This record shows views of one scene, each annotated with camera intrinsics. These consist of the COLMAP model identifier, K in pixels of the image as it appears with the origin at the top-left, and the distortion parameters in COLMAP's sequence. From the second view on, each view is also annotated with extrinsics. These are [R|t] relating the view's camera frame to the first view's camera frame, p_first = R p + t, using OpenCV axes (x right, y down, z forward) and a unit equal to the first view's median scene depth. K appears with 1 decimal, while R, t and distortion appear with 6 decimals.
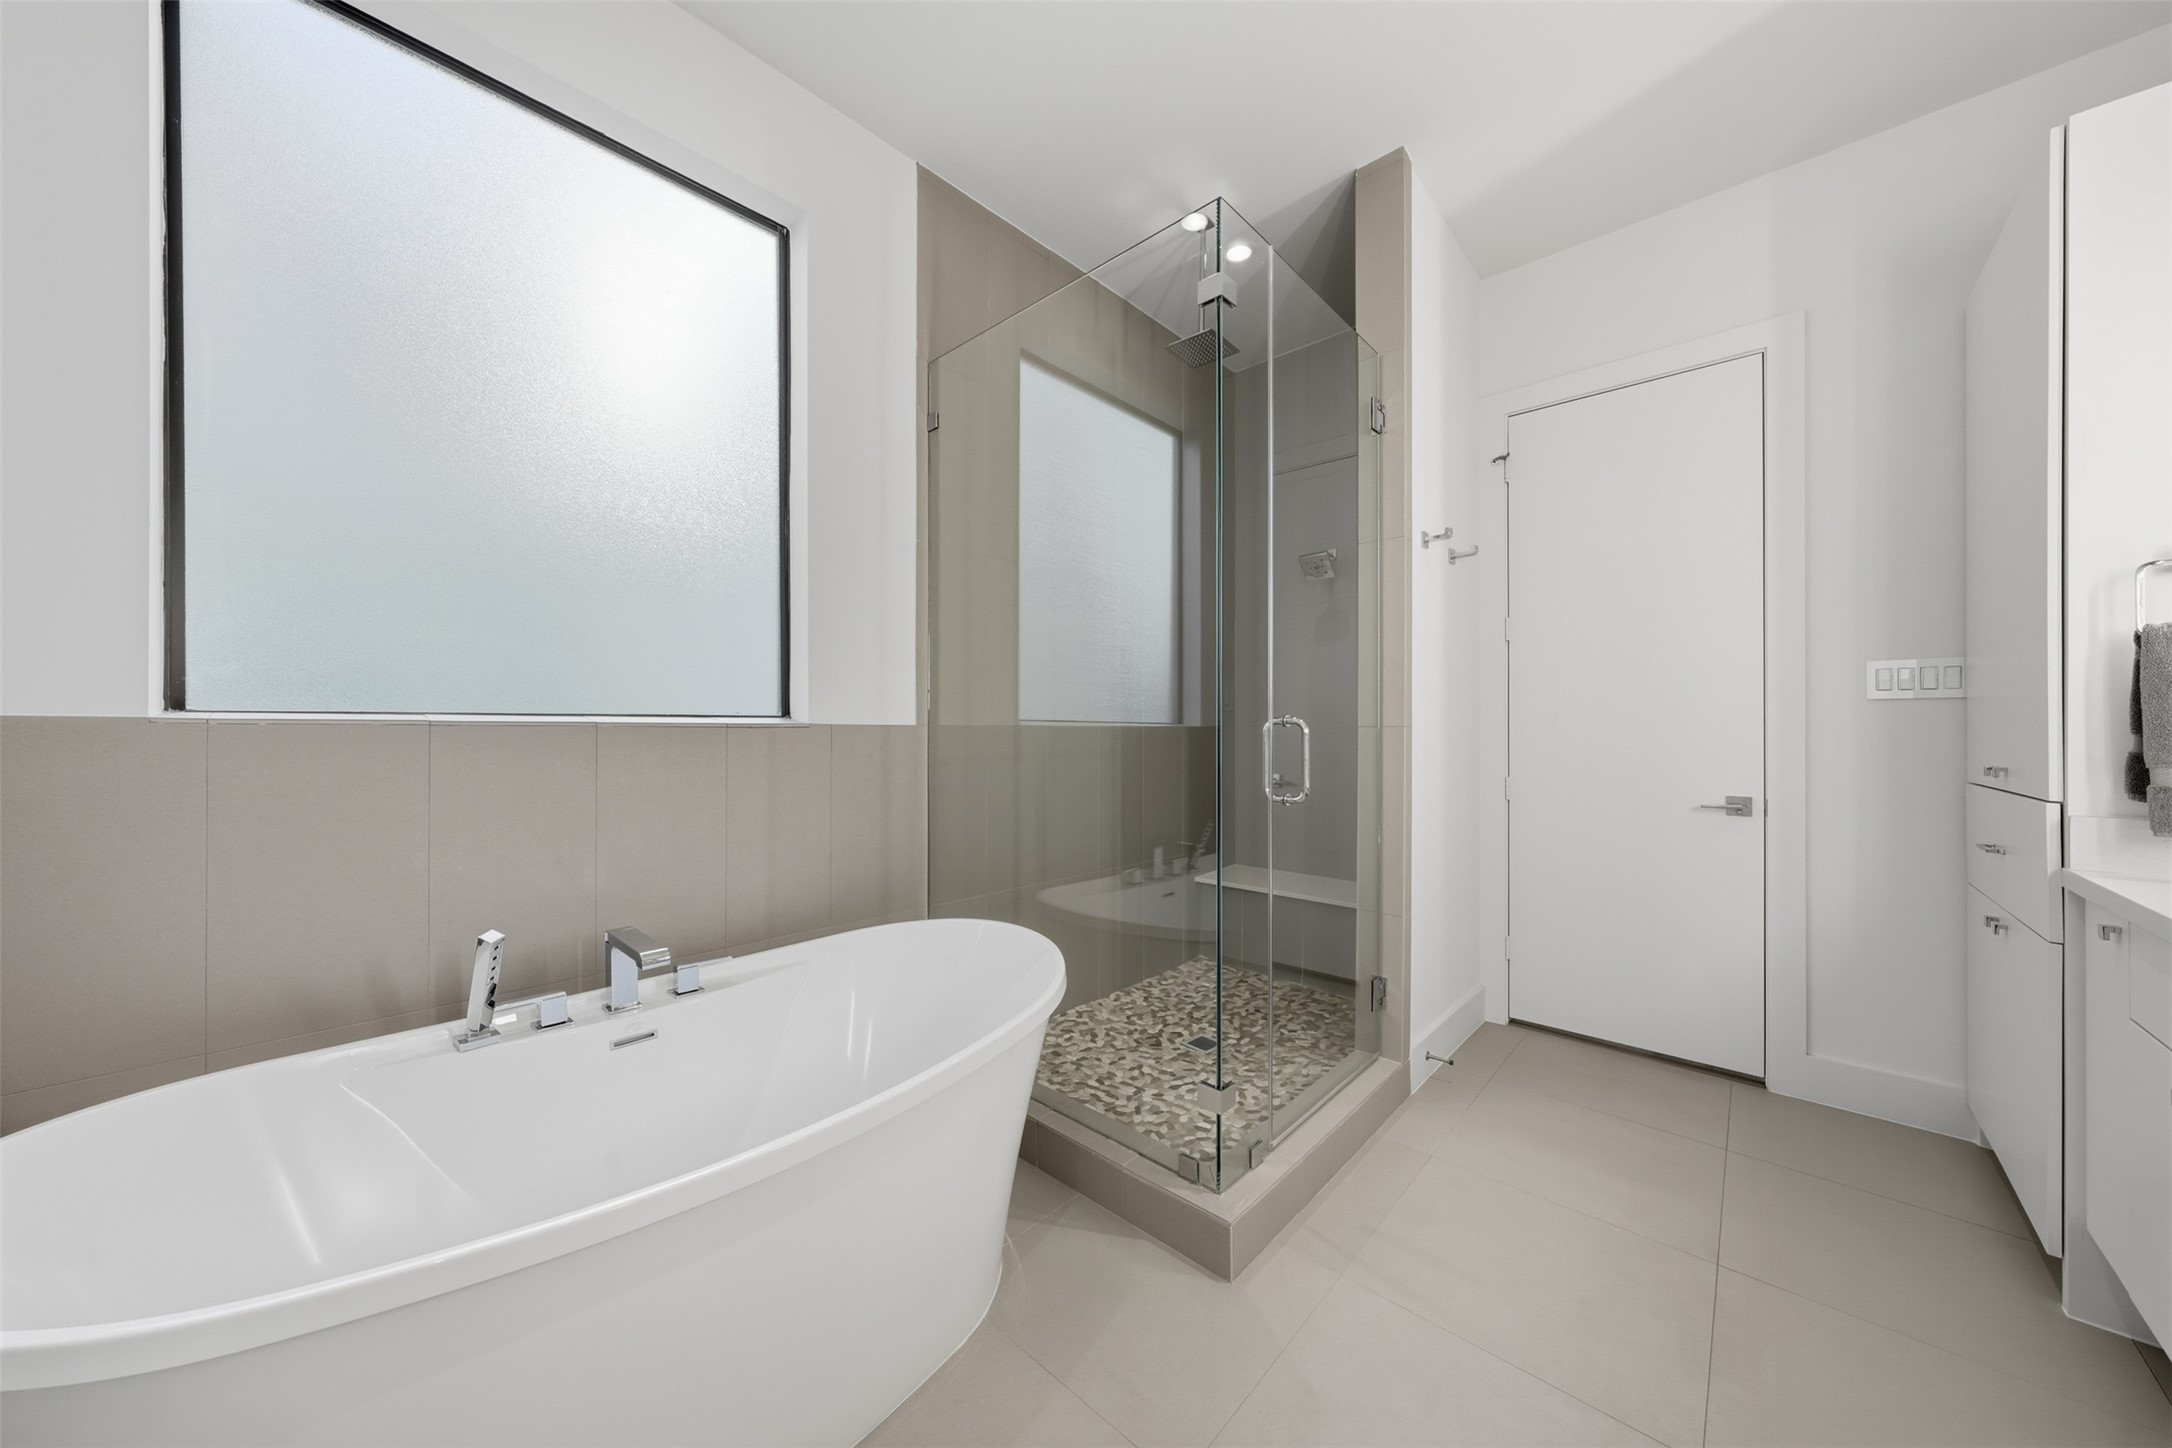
lens RADIAL K [[727.9, 0, 1083.7], [0, 727.9, 729.4], [0, 0, 1]] dist [-0.009351, -0.000149]
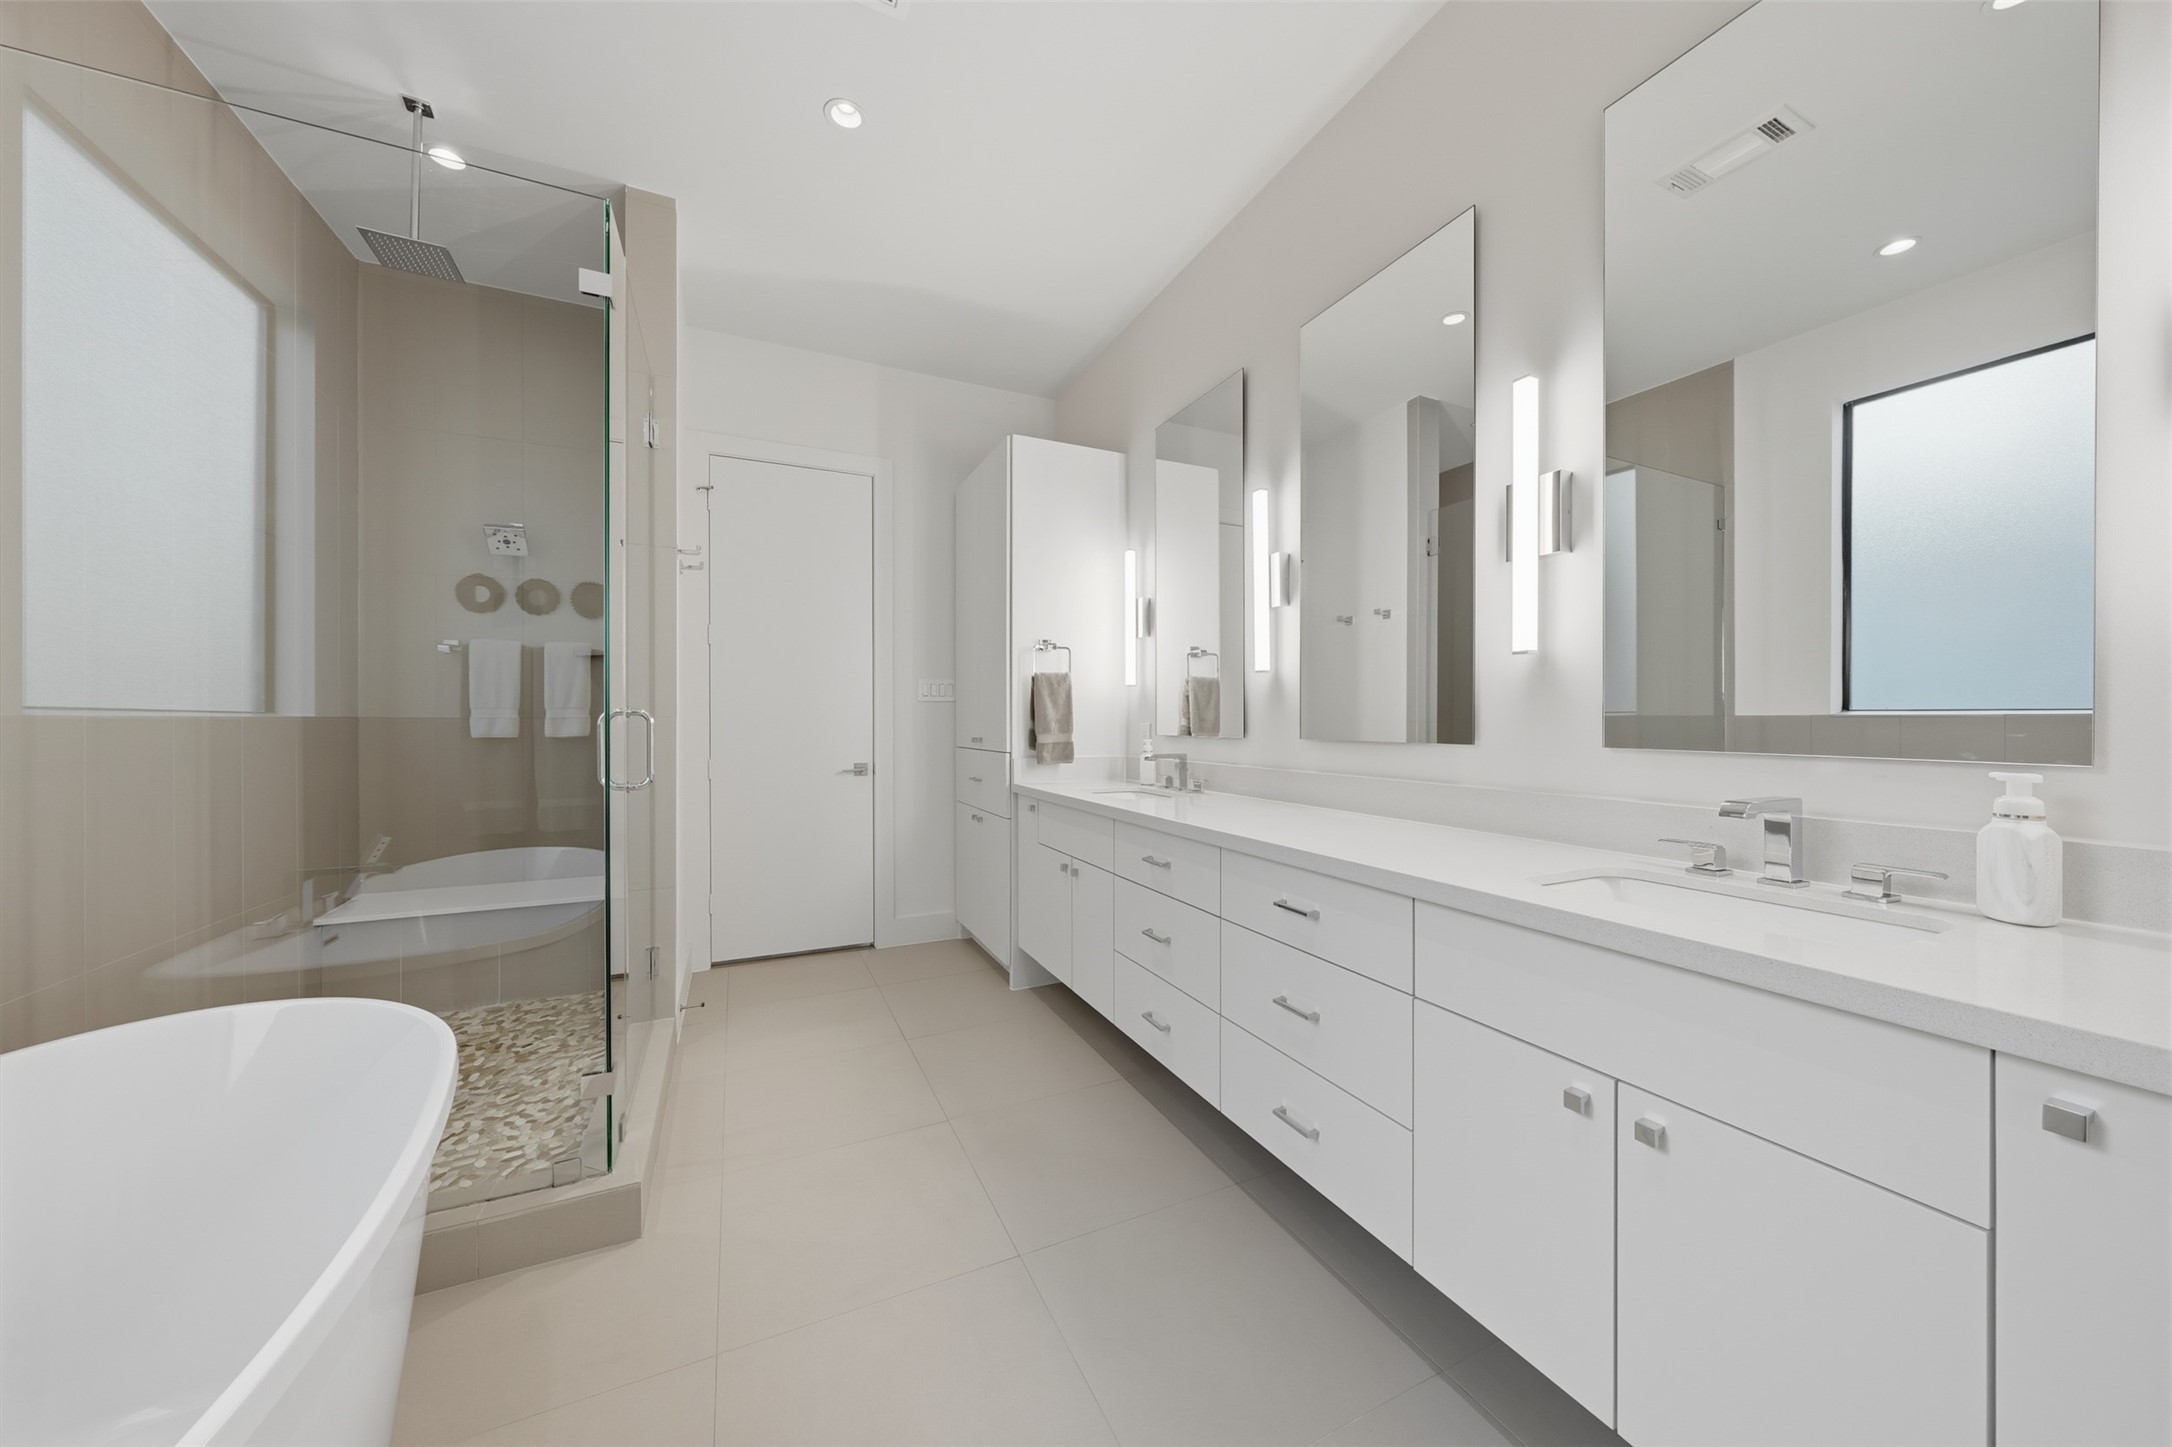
lens RADIAL K [[727.9, 0, 1082.8], [0, 727.9, 719.3], [0, 0, 1]] dist [-0.009351, -0.000149]
pose [[0.365227, -0.002694, 0.930915, -0.354189], [0.002794, 0.999994, 0.001798, -0.000768], [-0.930914, 0.001945, 0.365233, 0.001173]]
